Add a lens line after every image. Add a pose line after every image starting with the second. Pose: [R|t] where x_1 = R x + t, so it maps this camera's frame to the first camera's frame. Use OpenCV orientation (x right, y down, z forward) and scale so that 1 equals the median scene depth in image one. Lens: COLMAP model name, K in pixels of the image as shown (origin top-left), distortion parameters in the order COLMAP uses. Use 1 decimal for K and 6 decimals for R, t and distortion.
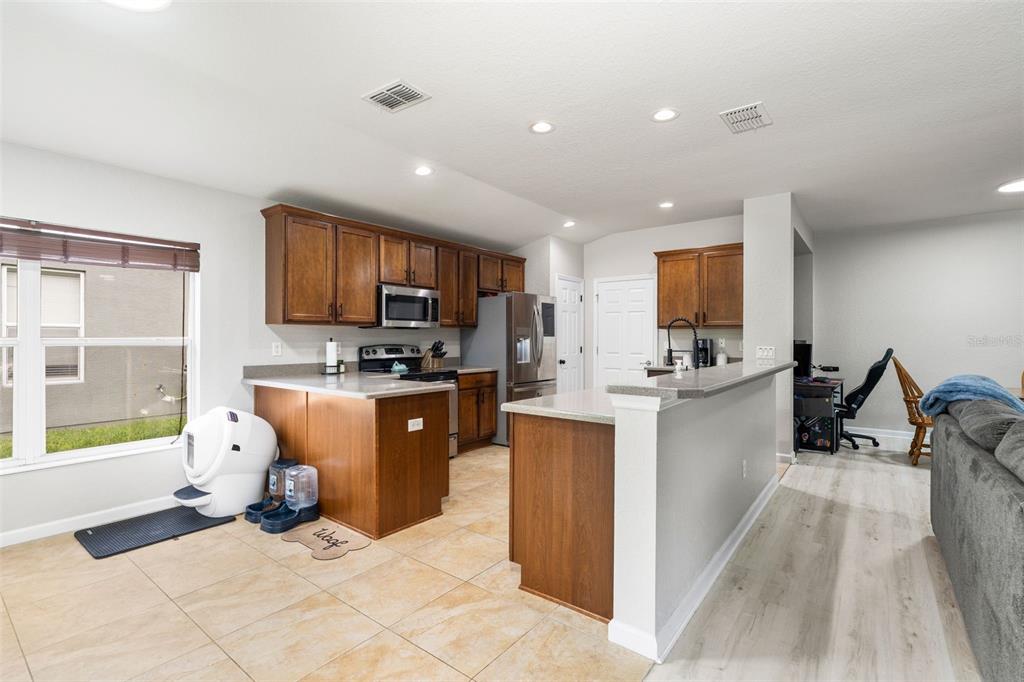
lens RADIAL K [[470.5, 0, 509.8], [0, 470.5, 340.3], [0, 0, 1]] dist [0.000578, 0.001144]
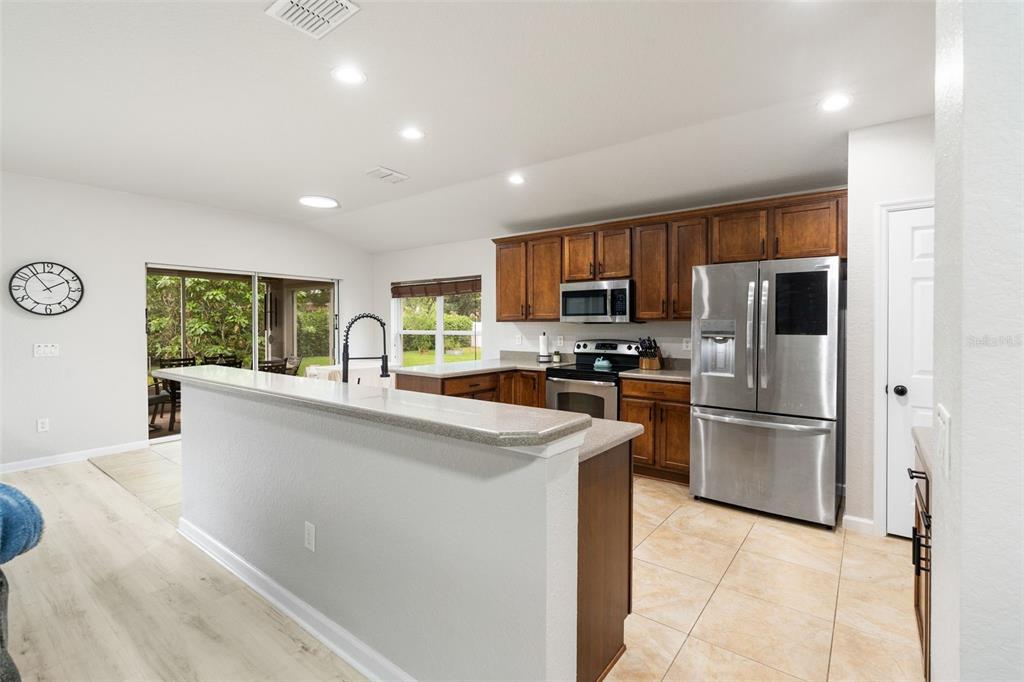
lens RADIAL K [[470.5, 0, 506.6], [0, 470.5, 326.8], [0, 0, 1]] dist [0.000578, 0.001144]
pose [[-0.007380, 0.003632, -0.999966, 0.780569], [-0.005818, 0.999976, 0.003675, -0.021521], [0.999956, 0.005845, -0.007358, 0.856858]]
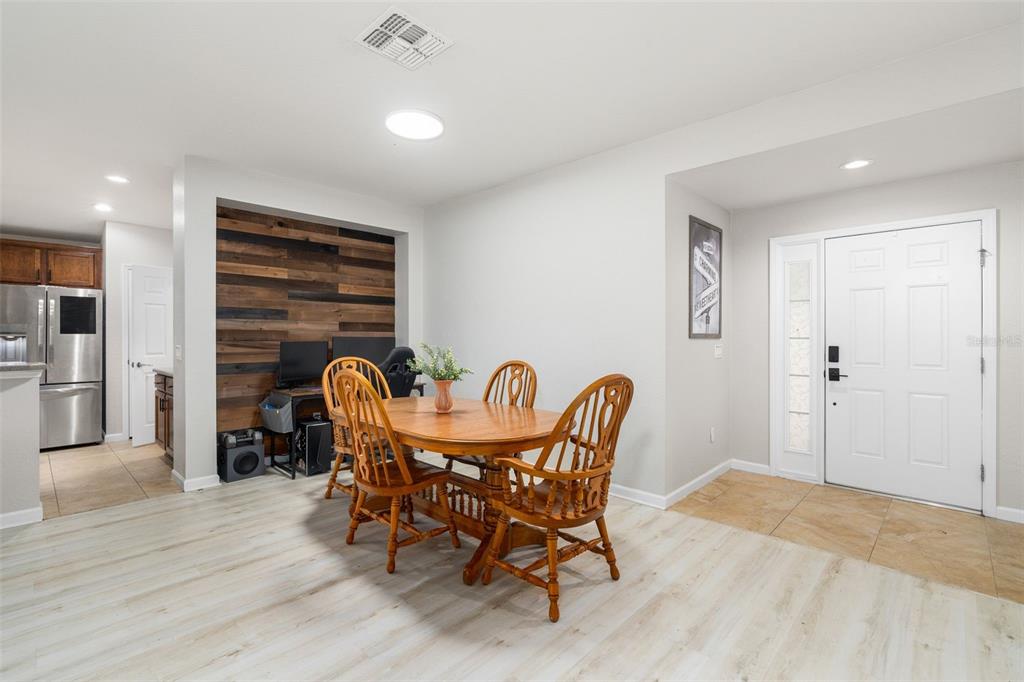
lens RADIAL K [[470.5, 0, 514.8], [0, 470.5, 337.7], [0, 0, 1]] dist [0.000578, 0.001144]
pose [[0.994581, -0.004792, -0.103857, 1.264025], [0.004666, 0.999988, -0.001457, 0.005787], [0.103863, 0.000965, 0.994591, 0.252961]]
